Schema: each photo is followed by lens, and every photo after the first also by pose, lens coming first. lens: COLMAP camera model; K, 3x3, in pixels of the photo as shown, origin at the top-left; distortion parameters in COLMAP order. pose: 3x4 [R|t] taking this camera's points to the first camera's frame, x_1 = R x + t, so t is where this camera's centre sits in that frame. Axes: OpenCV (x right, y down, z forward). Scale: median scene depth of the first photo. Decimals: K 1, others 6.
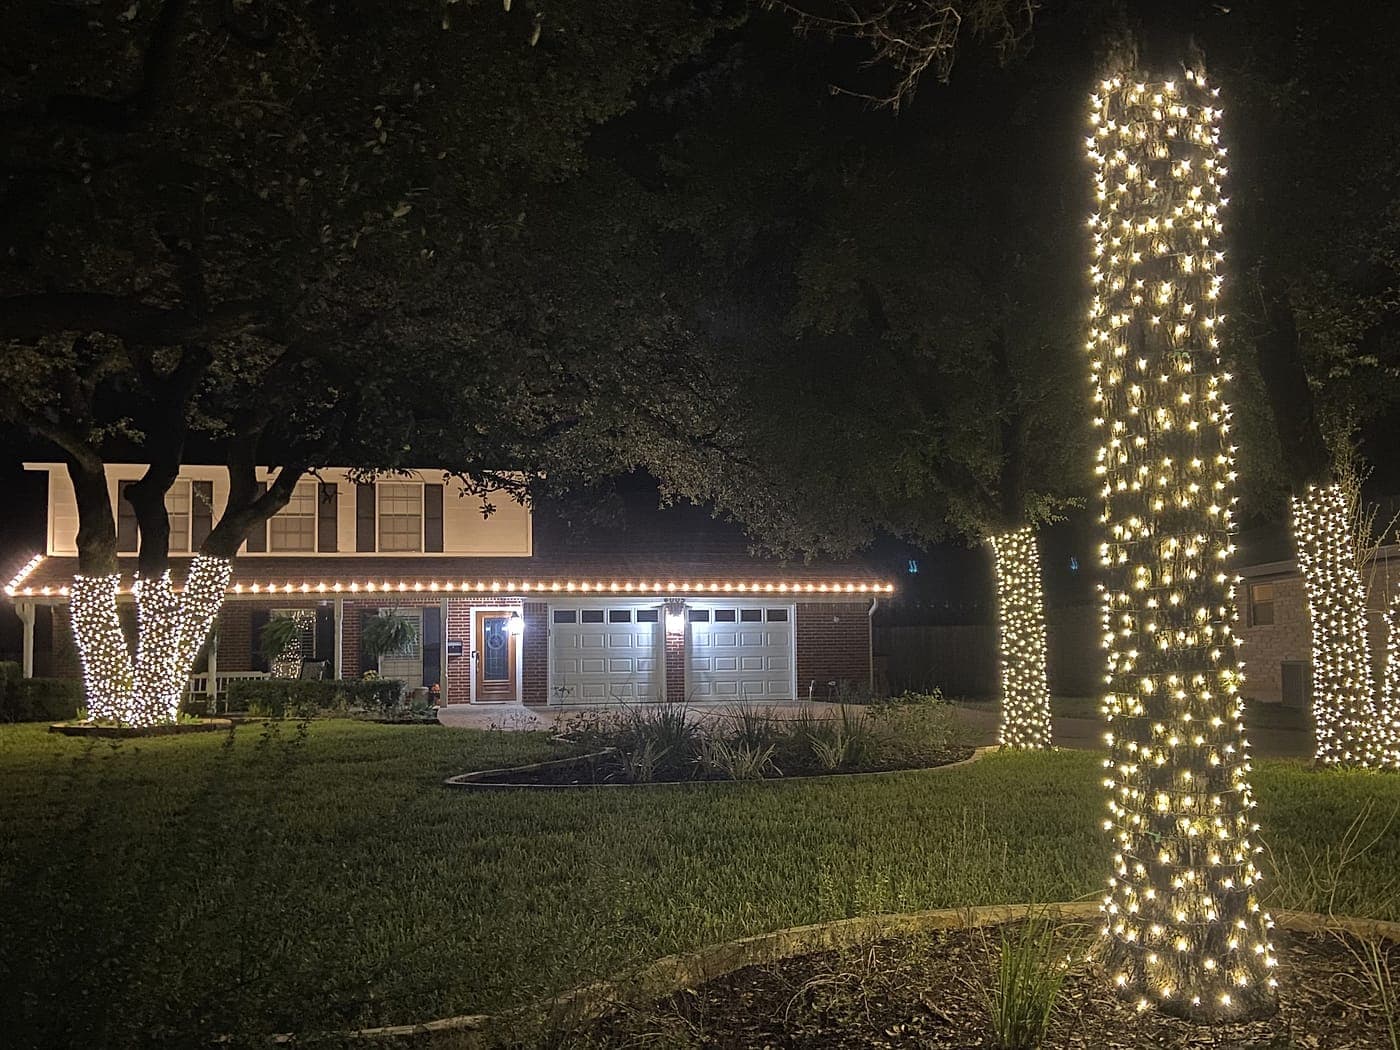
lens RADIAL K [[1550.8, 0, 700.2], [0, 1550.8, 609.3], [0, 0, 1]] dist [0.131249, 0.003497]
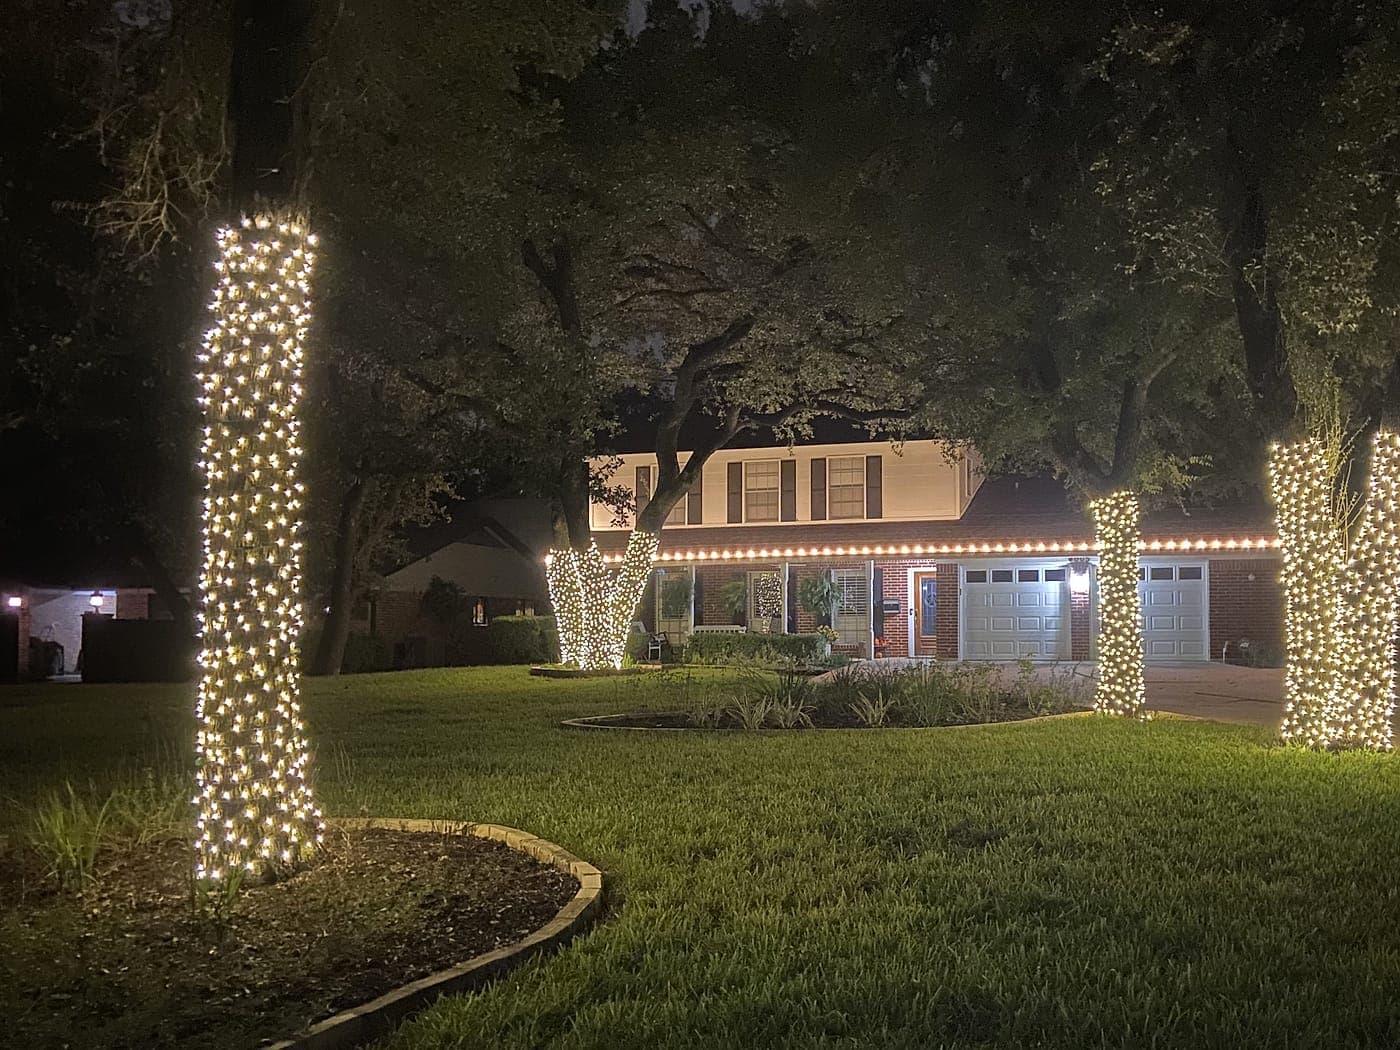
lens RADIAL K [[1550.8, 0, 700.2], [0, 1550.8, 609.3], [0, 0, 1]] dist [0.131249, 0.003497]
pose [[0.846531, 0.003479, -0.532327, 0.371113], [0.014044, 0.999485, 0.028865, -0.007407], [0.532154, -0.031911, 0.846046, 0.012493]]
